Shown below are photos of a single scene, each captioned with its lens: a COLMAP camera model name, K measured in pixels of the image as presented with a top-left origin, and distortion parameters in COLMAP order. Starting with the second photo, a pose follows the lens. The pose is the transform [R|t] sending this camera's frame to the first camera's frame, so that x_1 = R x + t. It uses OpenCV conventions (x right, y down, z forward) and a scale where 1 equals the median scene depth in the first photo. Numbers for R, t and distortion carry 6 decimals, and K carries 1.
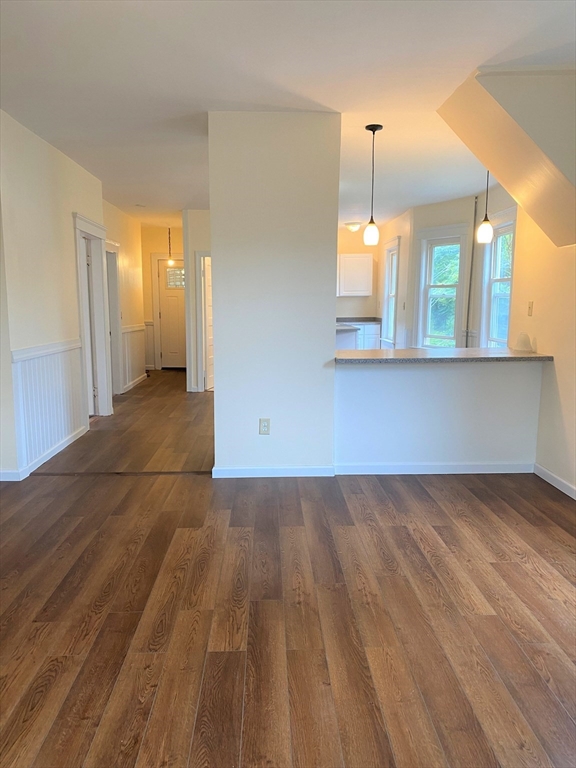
lens RADIAL K [[581.3, 0, 286.1], [0, 581.3, 383.5], [0, 0, 1]] dist [0.014745, -0.009456]
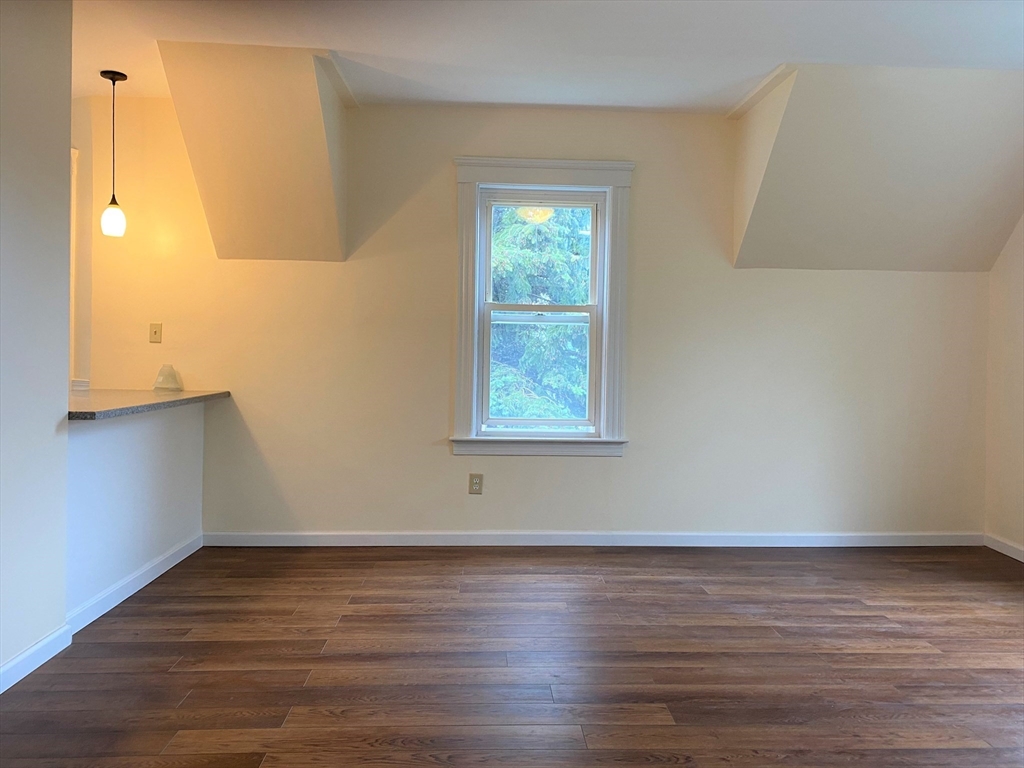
lens RADIAL K [[787.9, 0, 513.1], [0, 787.9, 360.2], [0, 0, 1]] dist [0.056992, -0.057025]
pose [[-0.013453, -0.003684, 0.999903, -0.863942], [0.127123, 0.991872, 0.005364, -0.058515], [-0.991796, 0.127183, -0.012876, 0.812665]]
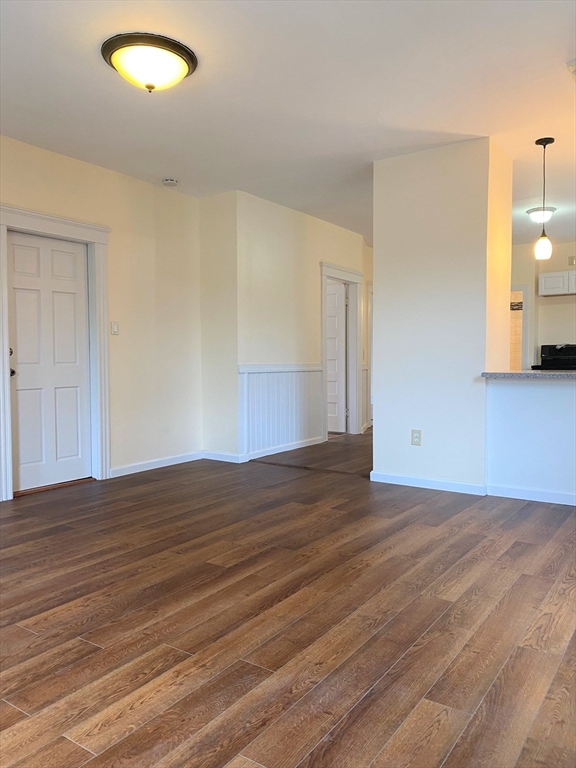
lens RADIAL K [[576.7, 0, 288.0], [0, 576.7, 384.0], [0, 0, 1]] dist [0.010315, -0.009239]
pose [[0.801895, 0.022101, -0.597056, 0.544616], [-0.078570, 0.994538, -0.068711, 0.092140], [0.592276, 0.102010, 0.799252, 0.014987]]
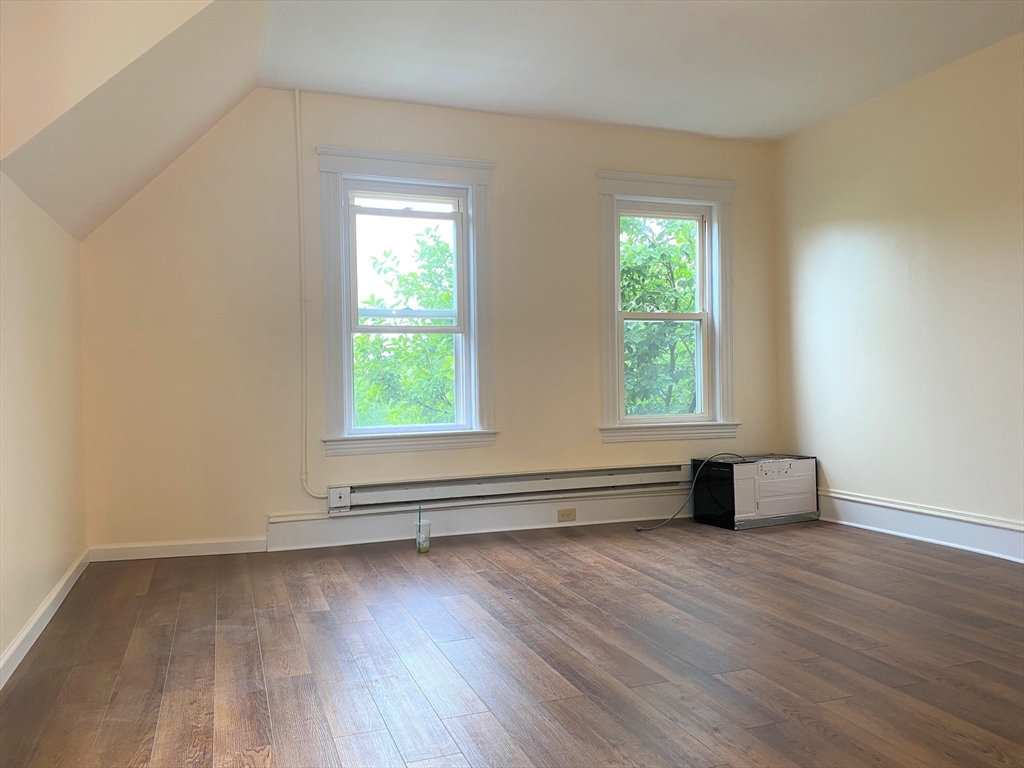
lens RADIAL K [[787.9, 0, 513.1], [0, 787.9, 360.2], [0, 0, 1]] dist [0.056992, -0.057025]
pose [[-0.946805, 0.010020, -0.321651, 0.395257], [-0.029165, 0.992730, 0.116775, -0.084886], [0.320482, 0.119944, -0.939630, 1.341587]]
